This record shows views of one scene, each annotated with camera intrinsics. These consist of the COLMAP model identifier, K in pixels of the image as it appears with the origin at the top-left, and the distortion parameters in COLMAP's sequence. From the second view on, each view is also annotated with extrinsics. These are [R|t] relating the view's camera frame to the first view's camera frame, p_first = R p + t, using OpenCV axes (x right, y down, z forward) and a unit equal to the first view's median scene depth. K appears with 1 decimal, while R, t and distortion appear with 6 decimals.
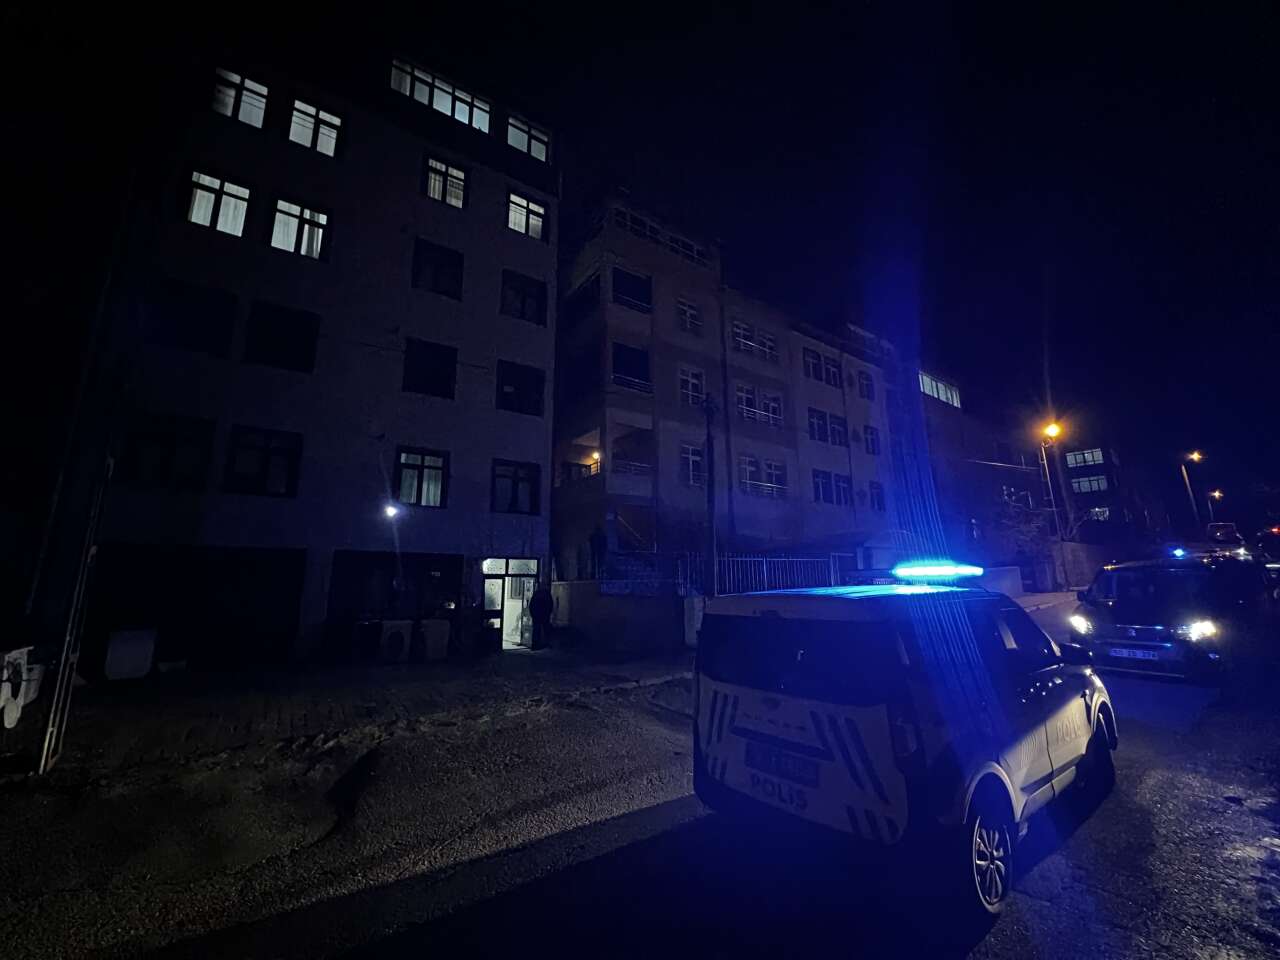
lens RADIAL K [[510.7, 0, 637.1], [0, 510.7, 478.5], [0, 0, 1]] dist [0.000225, -0.000409]
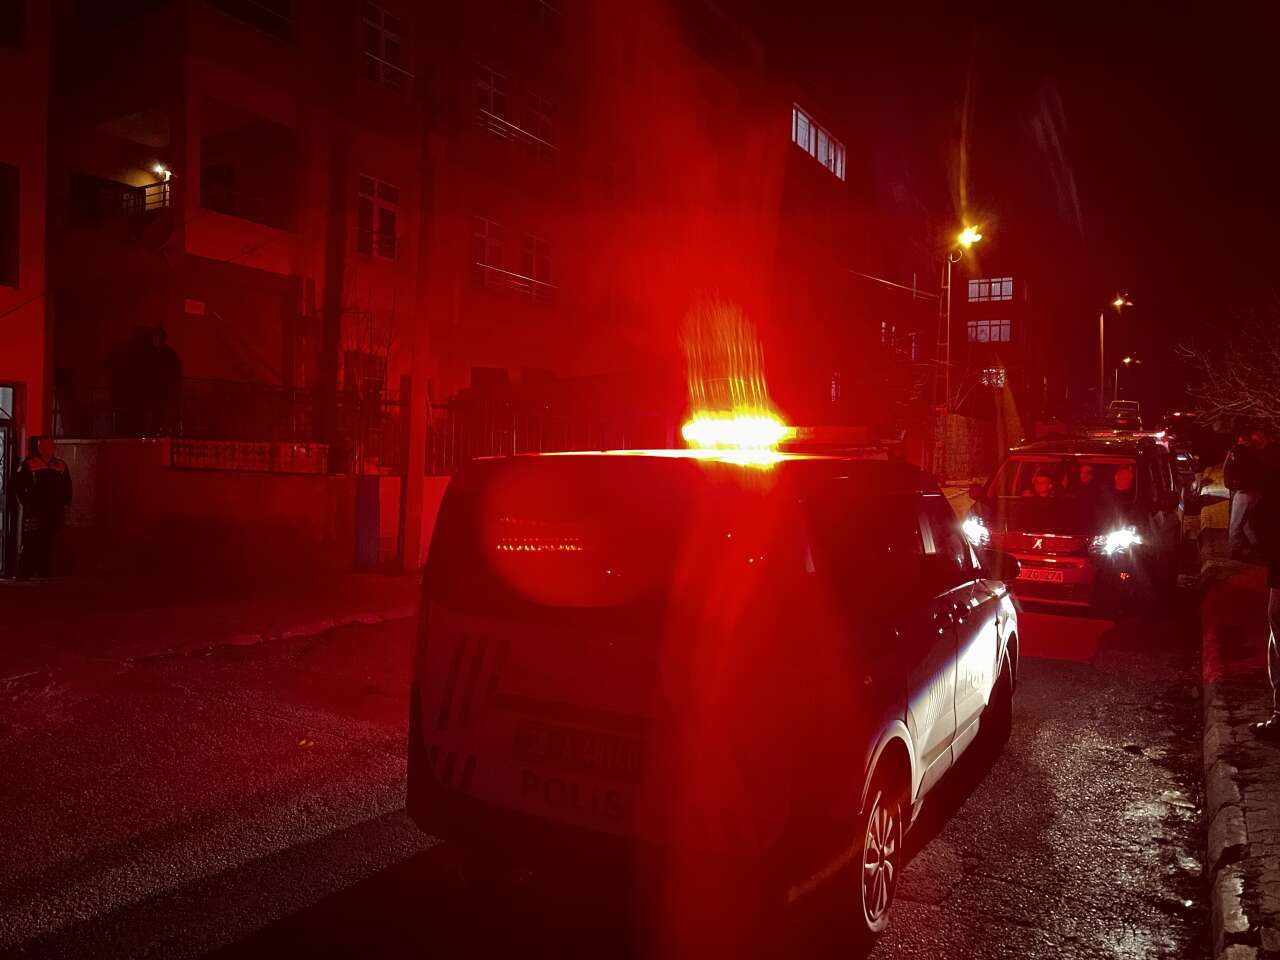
lens RADIAL K [[950.0, 0, 631.4], [0, 950.0, 487.3], [0, 0, 1]] dist [0.069426, -0.080455]
pose [[0.925083, 0.022539, 0.379096, -0.050076], [-0.107660, 0.972849, 0.204876, 0.043442], [-0.364186, -0.230340, 0.902392, 0.077384]]
